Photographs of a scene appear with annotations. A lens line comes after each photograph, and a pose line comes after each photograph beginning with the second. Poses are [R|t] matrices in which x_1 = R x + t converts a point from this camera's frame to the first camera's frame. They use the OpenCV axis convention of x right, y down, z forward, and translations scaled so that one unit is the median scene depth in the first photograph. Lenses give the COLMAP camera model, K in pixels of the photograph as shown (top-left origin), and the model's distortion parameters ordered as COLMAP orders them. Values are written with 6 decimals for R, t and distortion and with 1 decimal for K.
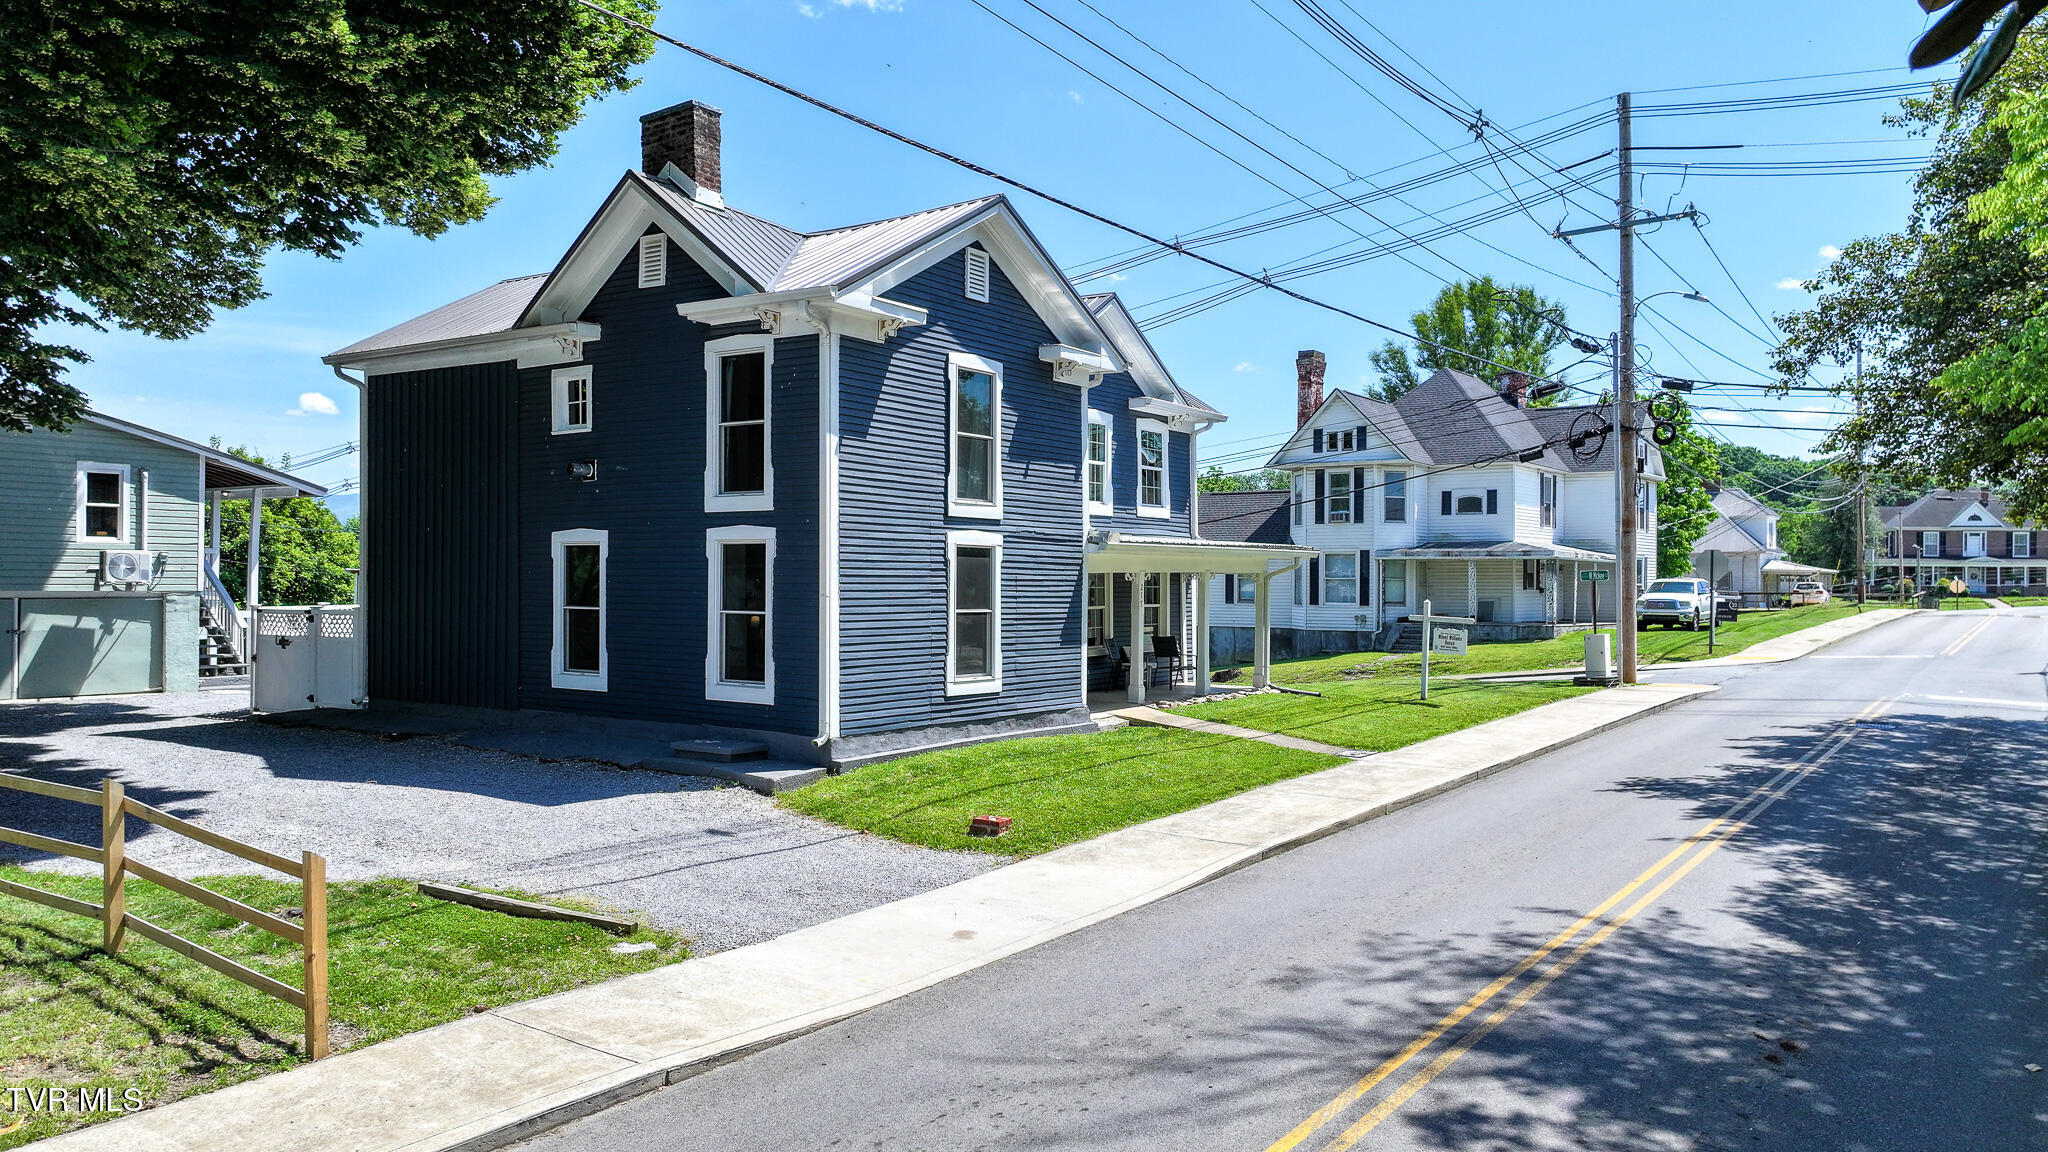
lens RADIAL K [[1452.0, 0, 1030.7], [0, 1452.0, 574.0], [0, 0, 1]] dist [0.006586, 0.008646]
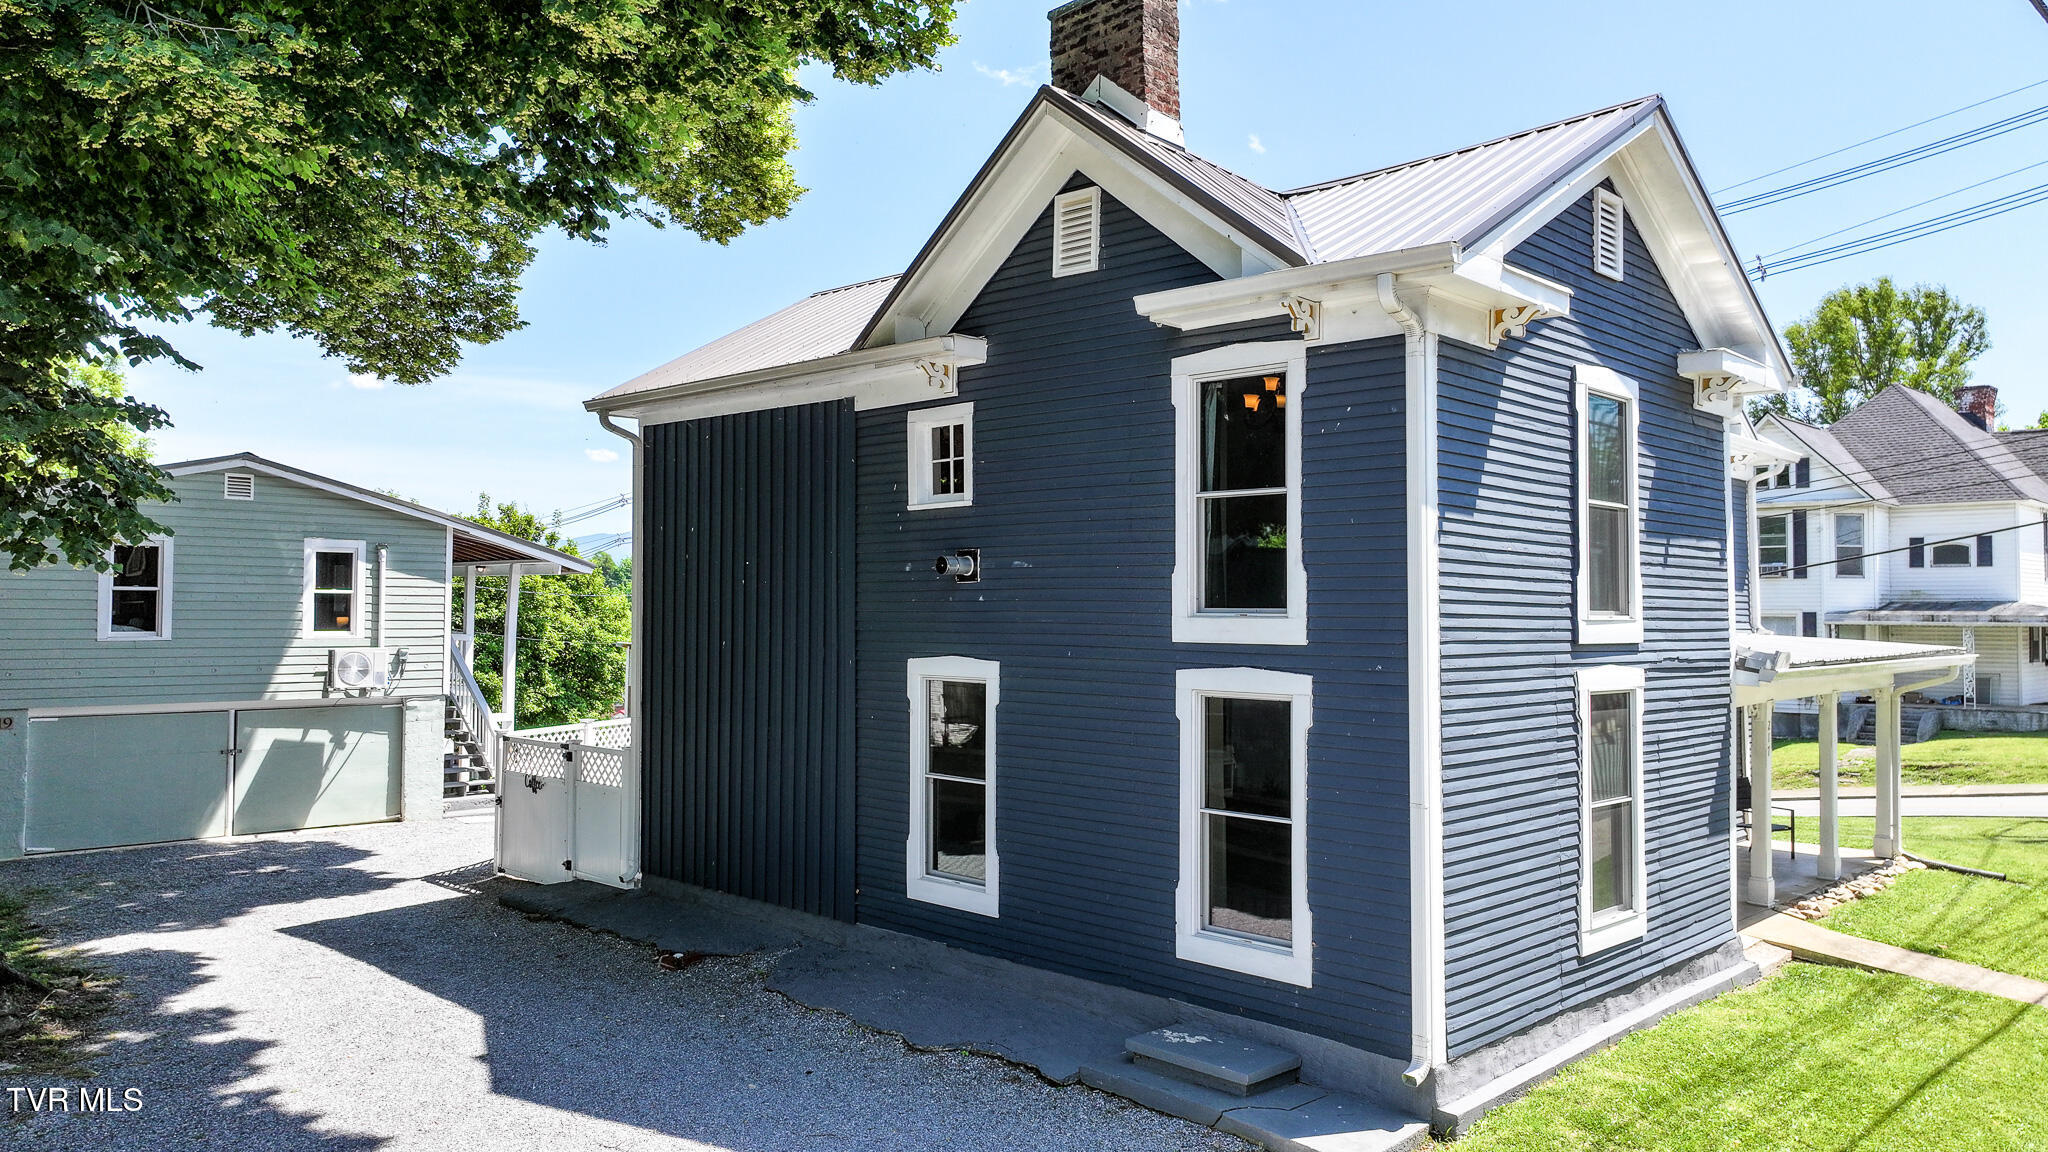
lens RADIAL K [[1452.0, 0, 1035.4], [0, 1452.0, 568.6], [0, 0, 1]] dist [0.006586, 0.008646]
pose [[0.986927, -0.005506, -0.161075, -0.172746], [0.001187, 0.999637, -0.026899, -0.053154], [0.161164, 0.026356, 0.986576, 0.375668]]
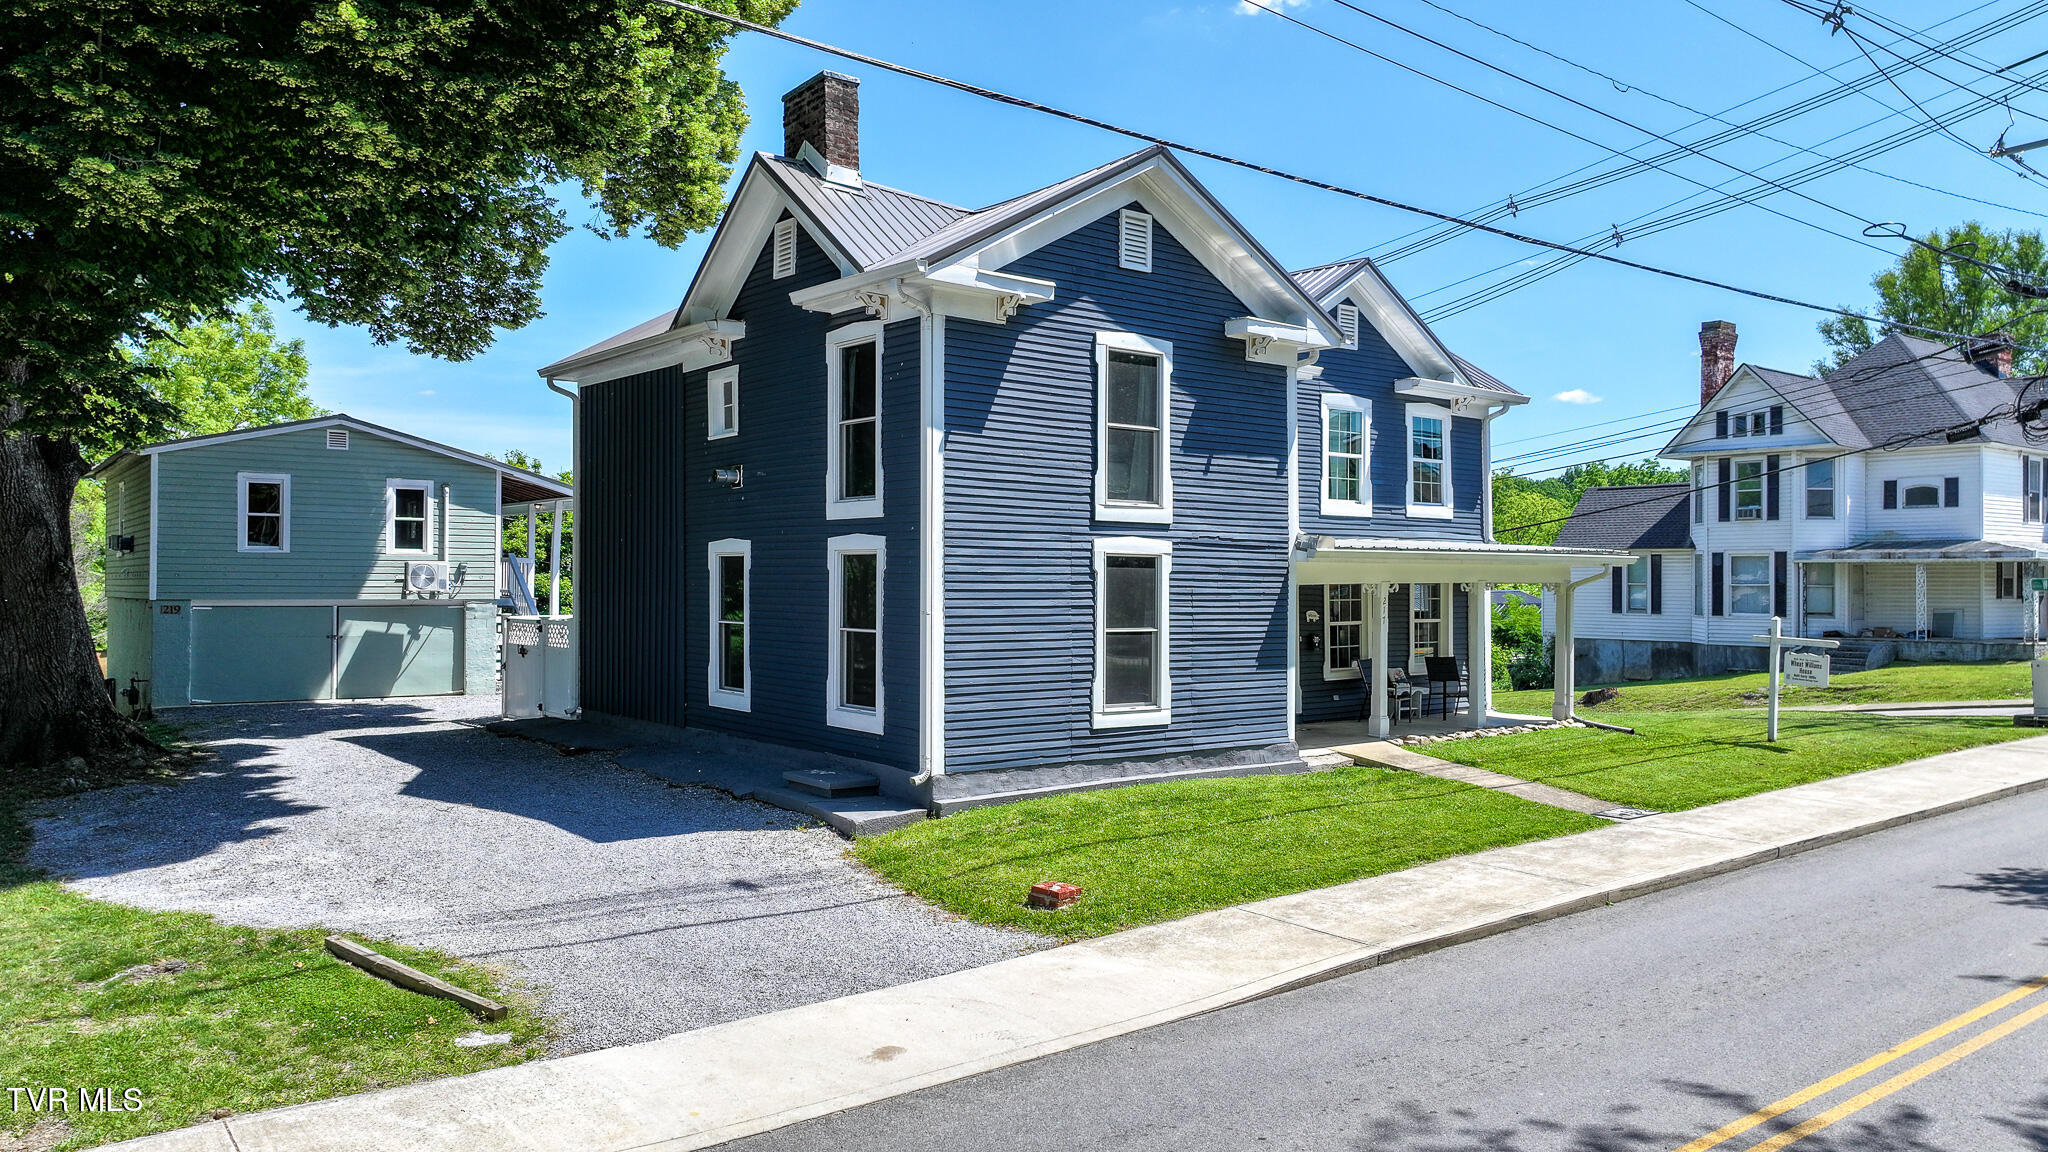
lens RADIAL K [[1452.0, 0, 1029.2], [0, 1452.0, 572.1], [0, 0, 1]] dist [0.006586, 0.008646]
pose [[0.957333, -0.001904, -0.288980, 0.150989], [0.001020, 0.999994, -0.003210, -0.006207], [0.288985, 0.002778, 0.957330, 0.154995]]
